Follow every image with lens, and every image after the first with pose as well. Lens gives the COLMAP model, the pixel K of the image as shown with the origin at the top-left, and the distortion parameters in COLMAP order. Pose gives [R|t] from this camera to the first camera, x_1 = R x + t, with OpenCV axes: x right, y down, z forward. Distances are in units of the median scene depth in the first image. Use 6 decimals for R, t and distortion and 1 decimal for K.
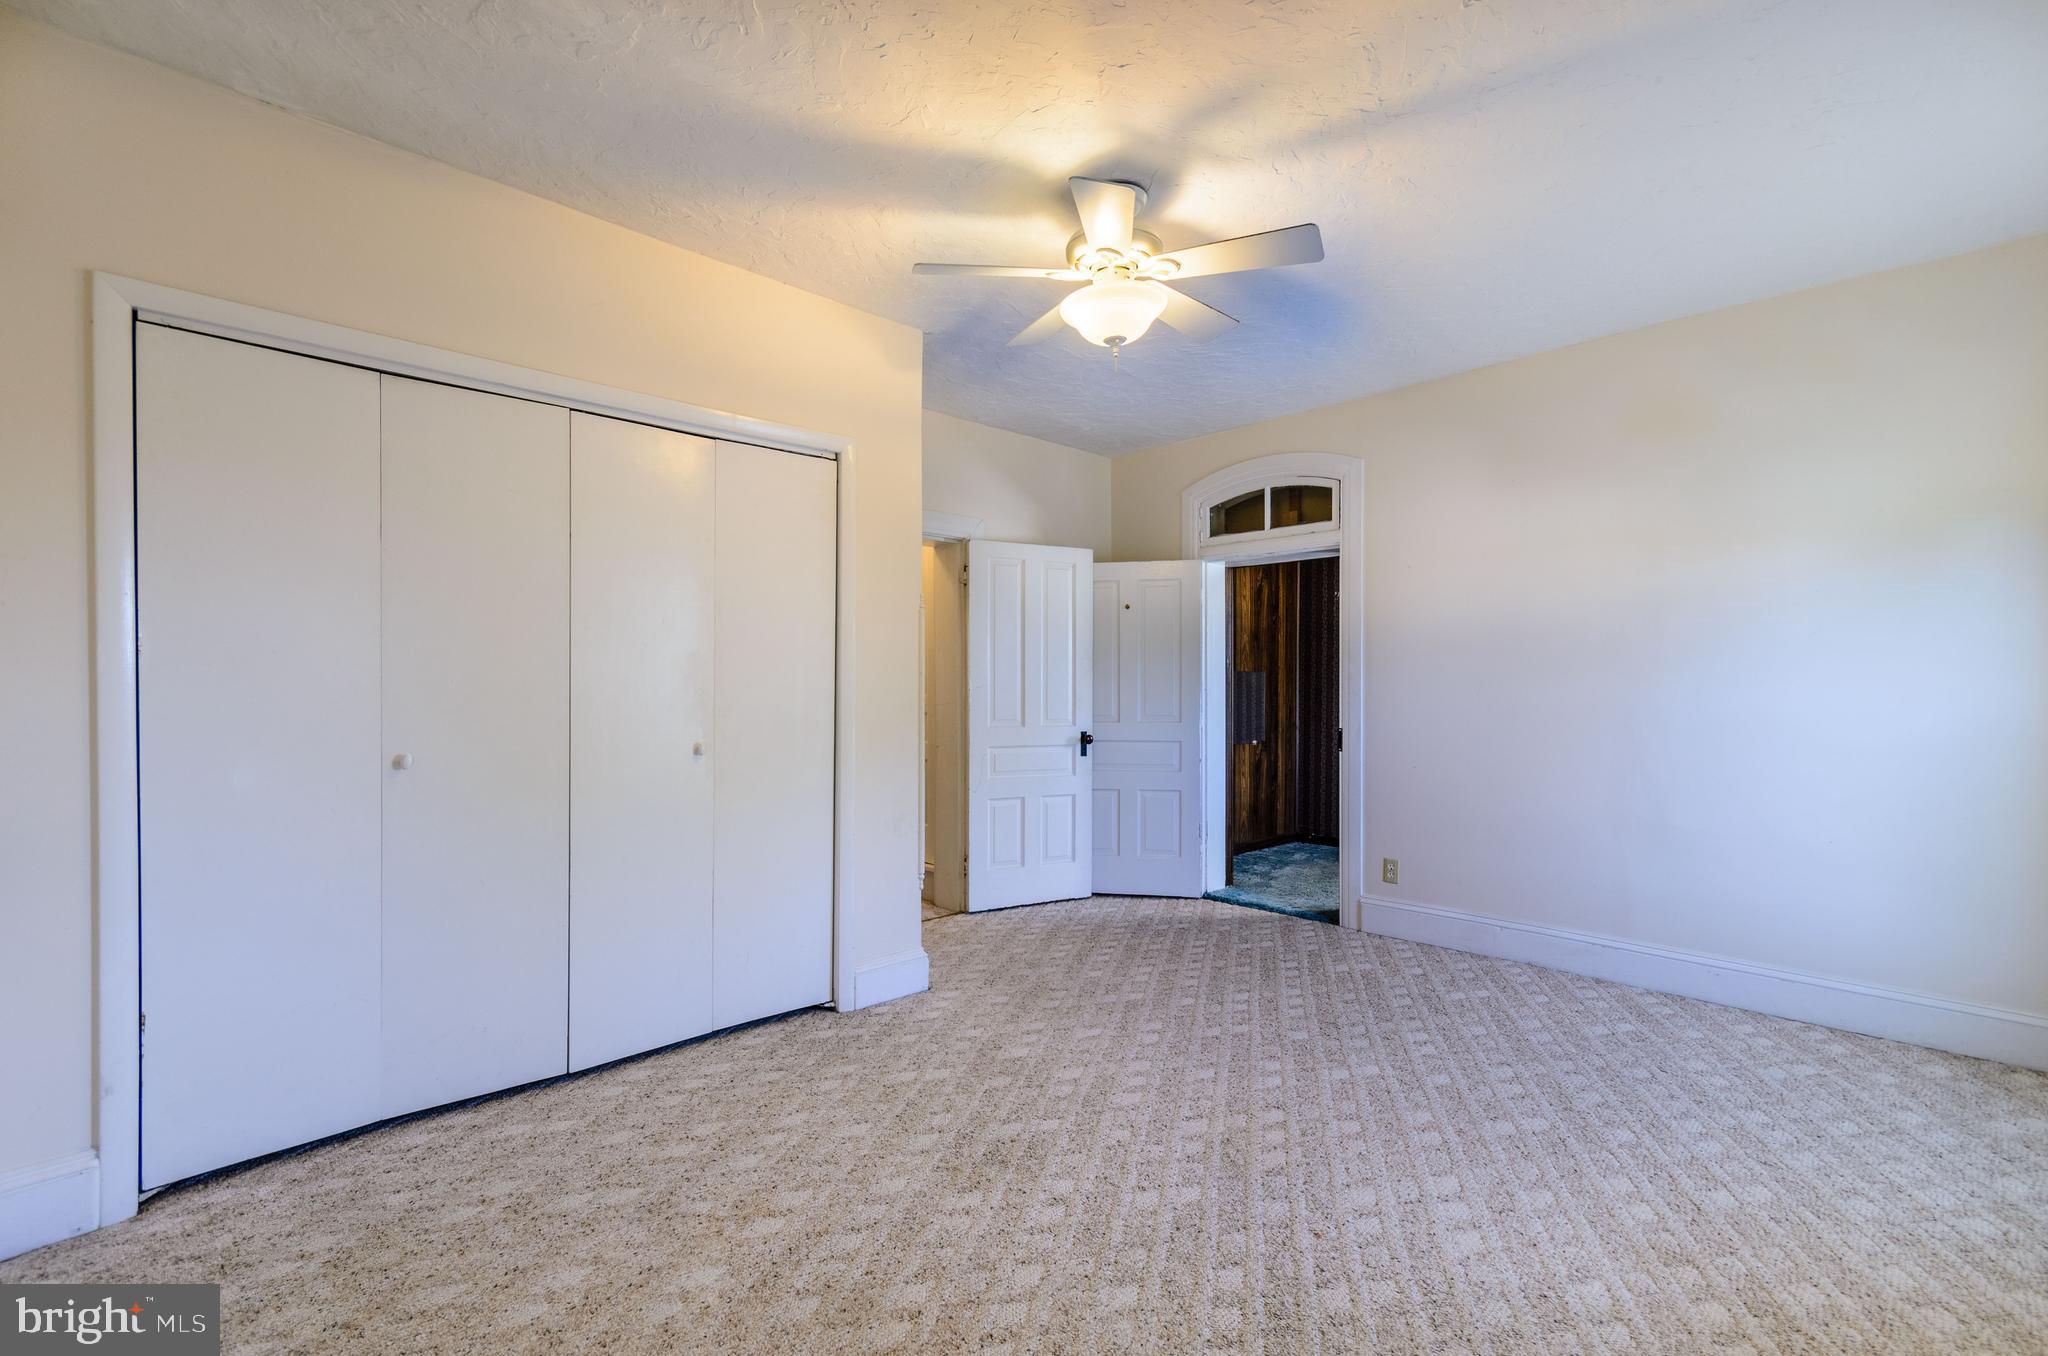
lens RADIAL K [[904.3, 0, 1023.4], [0, 904.3, 698.8], [0, 0, 1]] dist [0.001595, -0.000616]
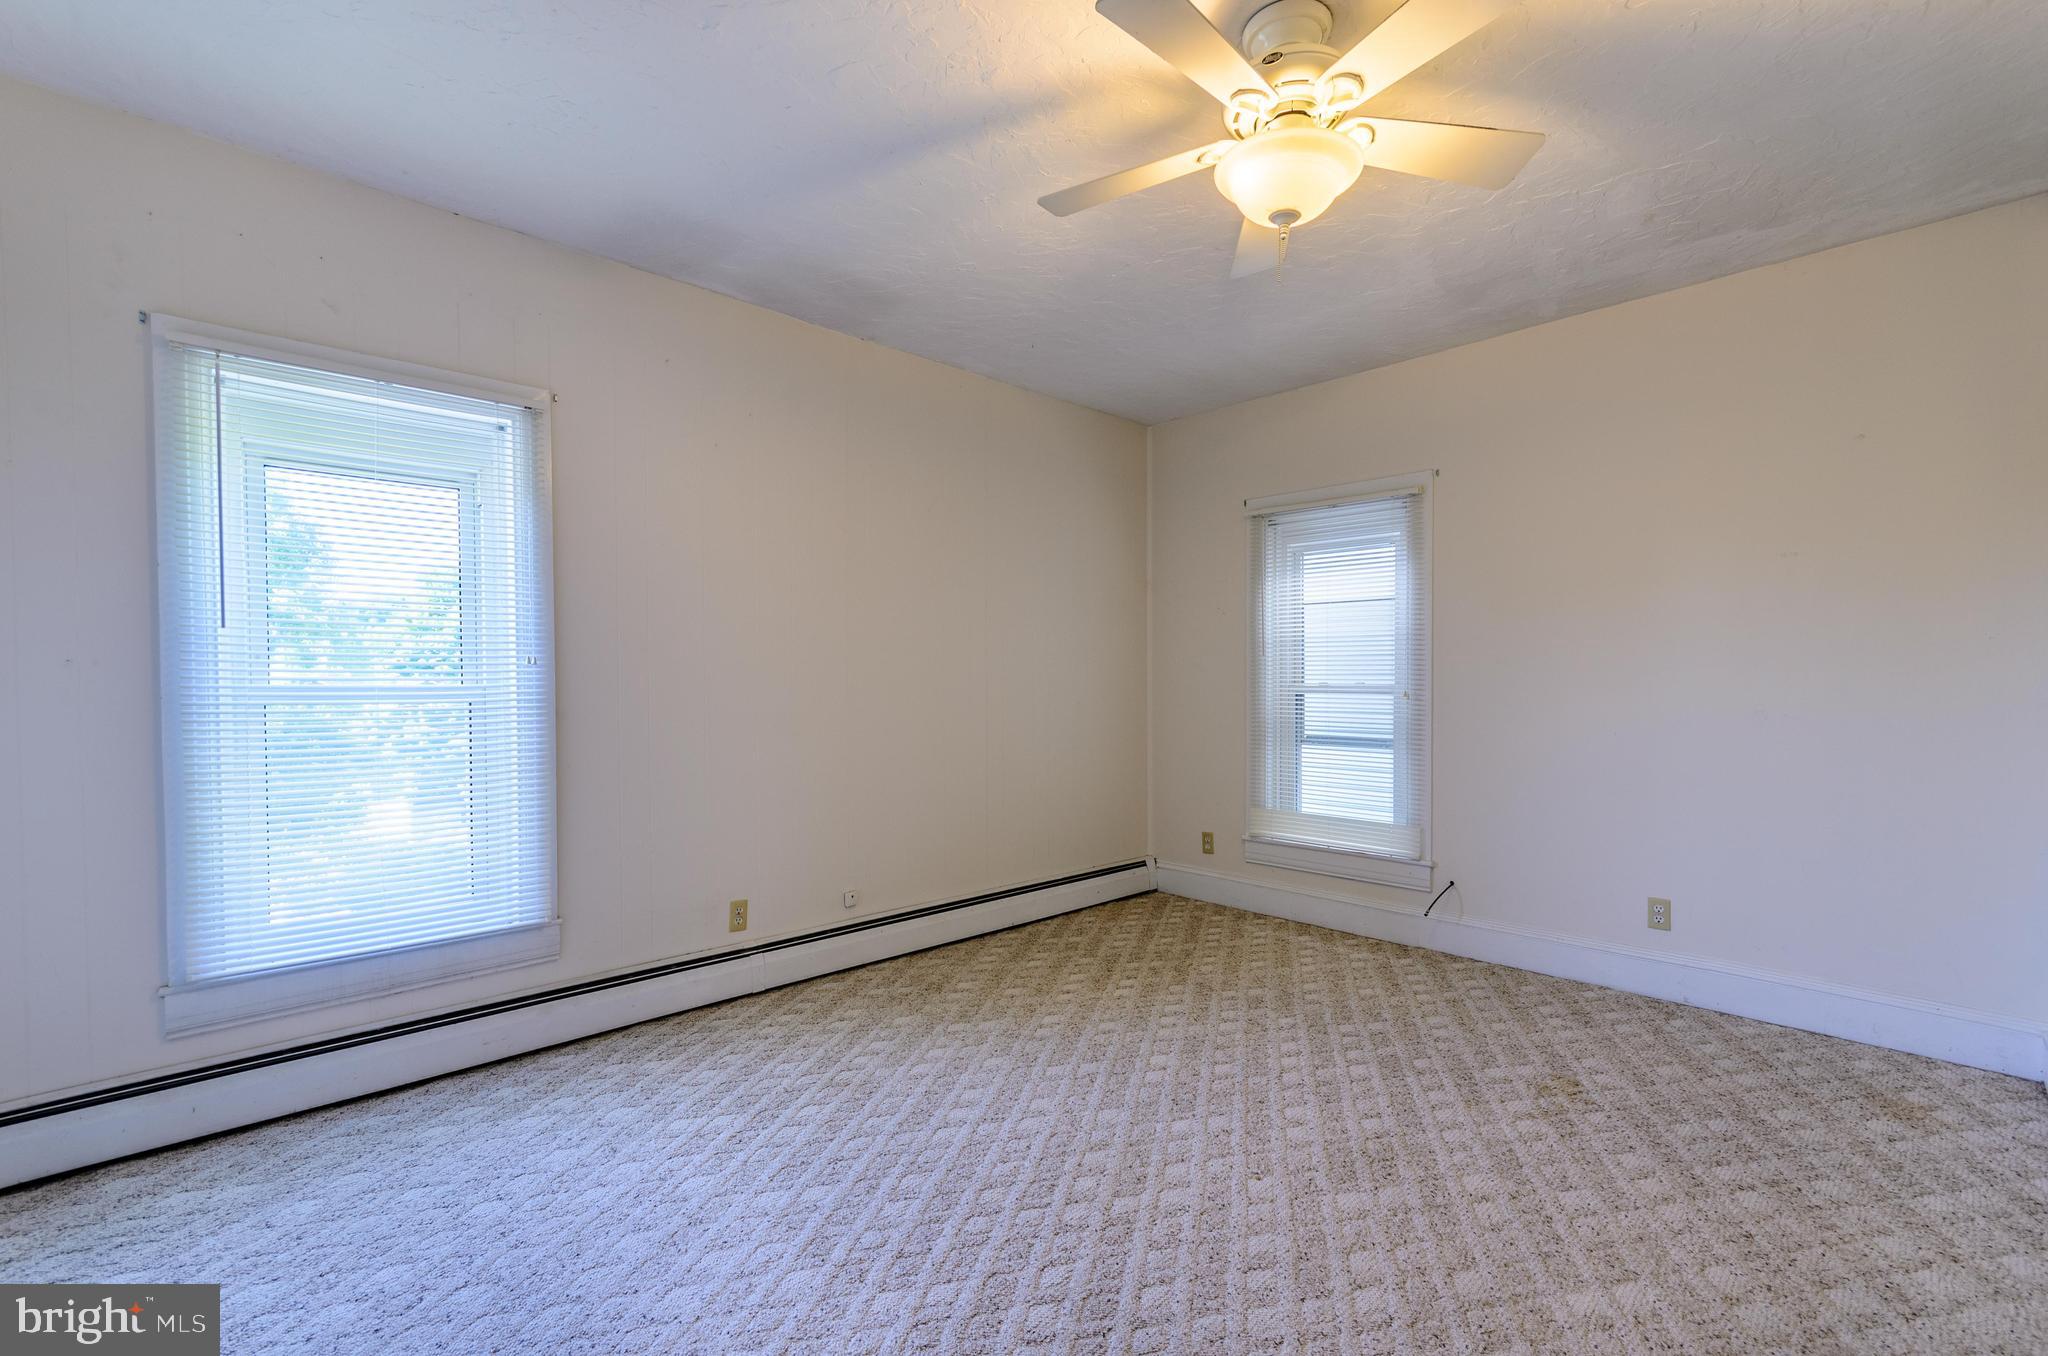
lens RADIAL K [[891.7, 0, 1013.0], [0, 891.7, 698.0], [0, 0, 1]] dist [0.002032, -0.000451]
pose [[-0.999950, 0.007728, 0.006414, 0.340317], [0.007933, 0.999435, 0.032648, -0.026373], [-0.006158, 0.032697, -0.999446, 1.864579]]
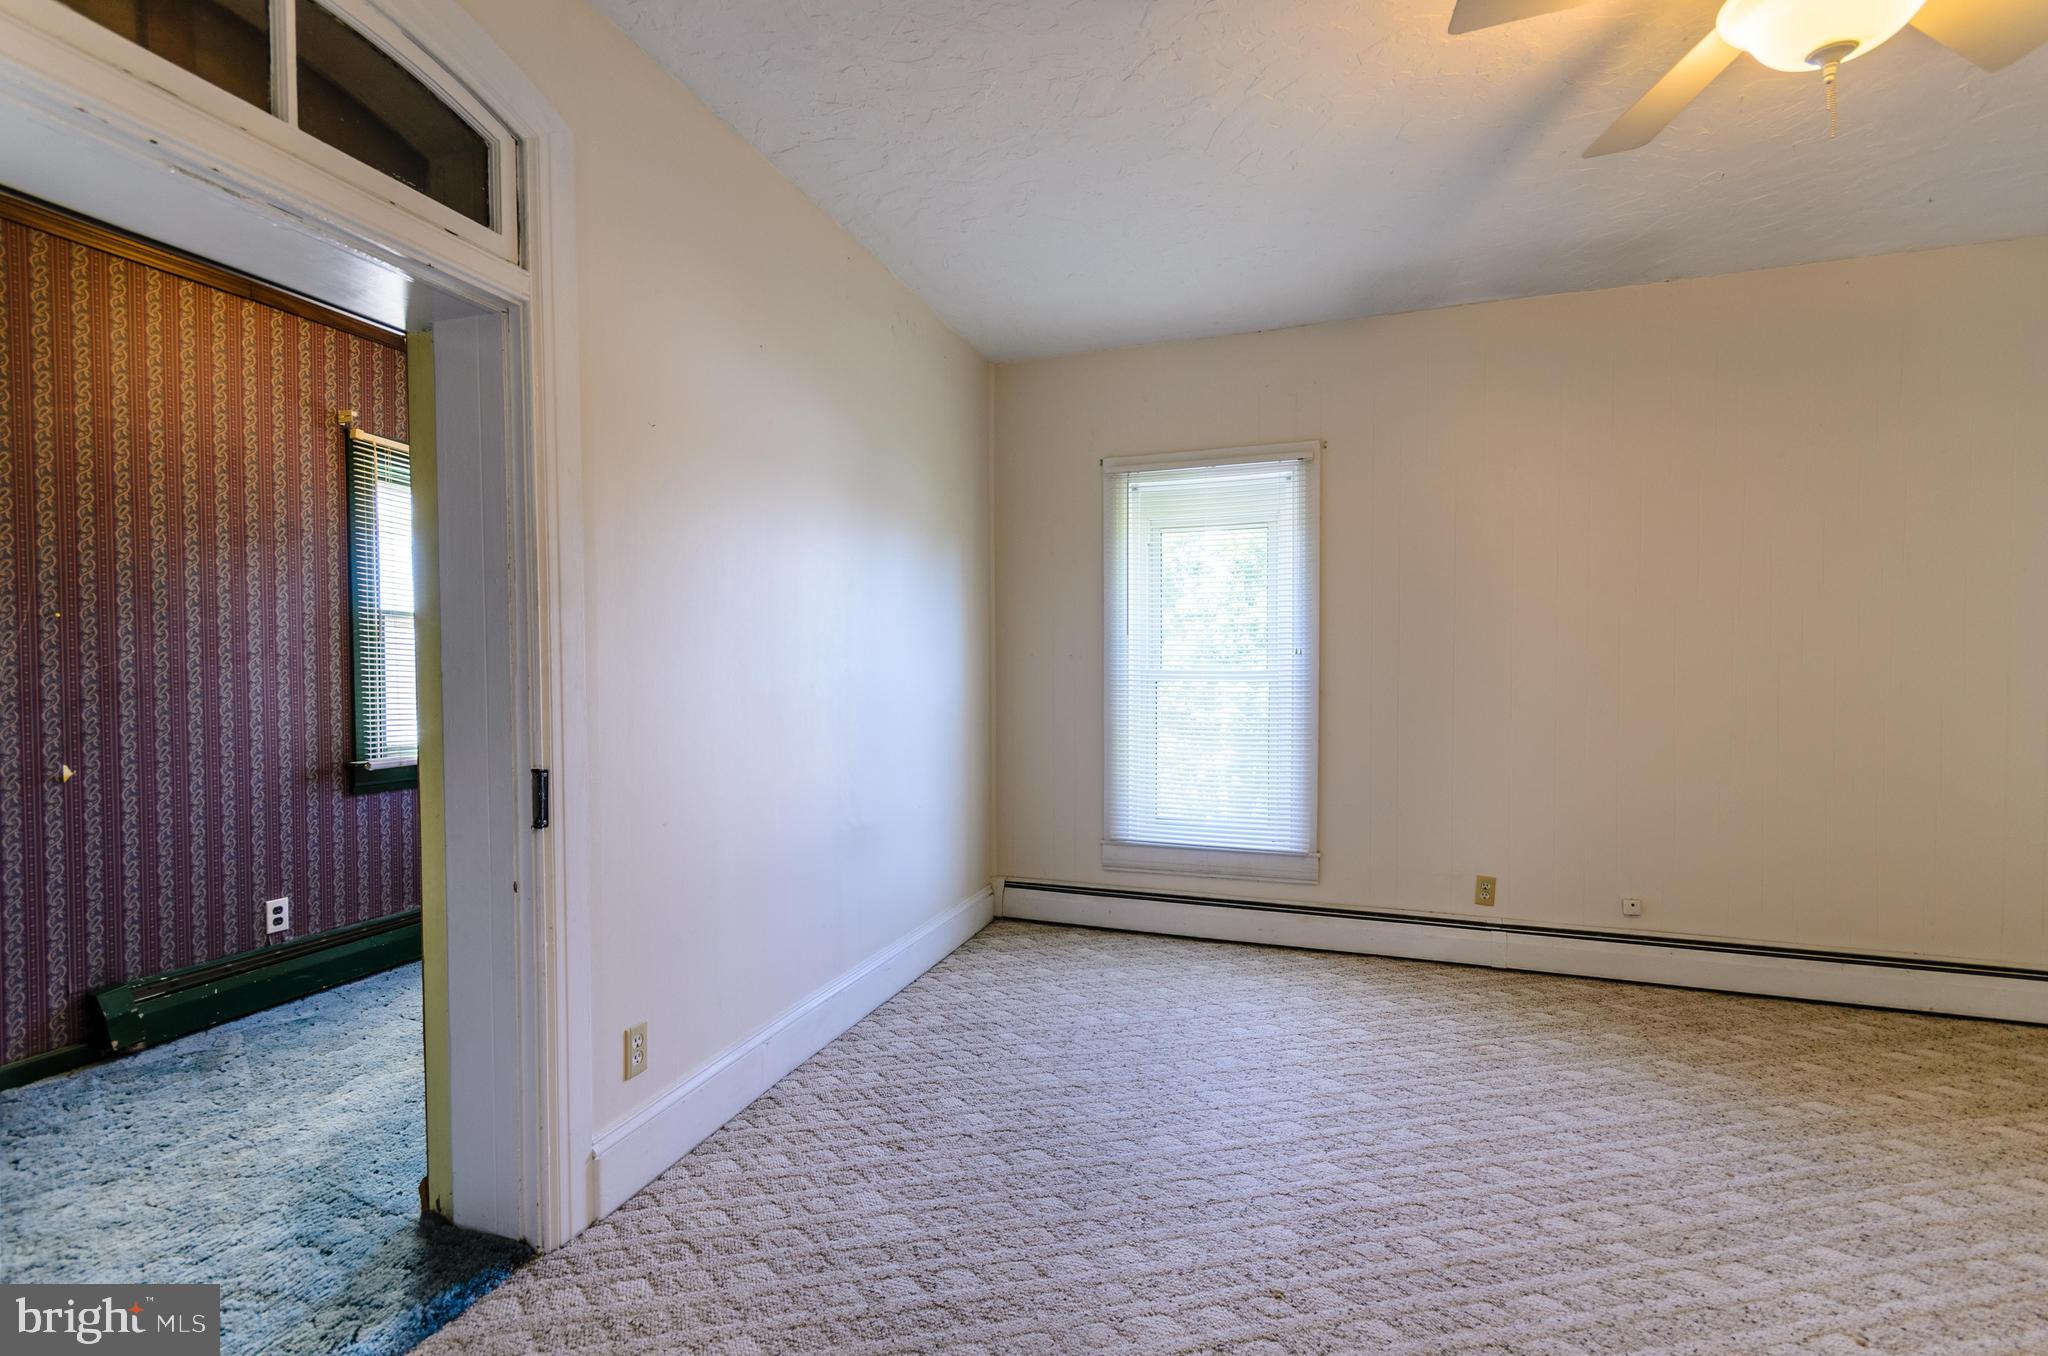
lens RADIAL K [[891.7, 0, 1013.0], [0, 891.7, 698.0], [0, 0, 1]] dist [0.002032, -0.000451]
pose [[-0.450137, -0.025009, 0.892609, -0.188921], [0.012096, 0.999345, 0.034099, -0.020548], [-0.892878, 0.026146, -0.449539, 1.829589]]
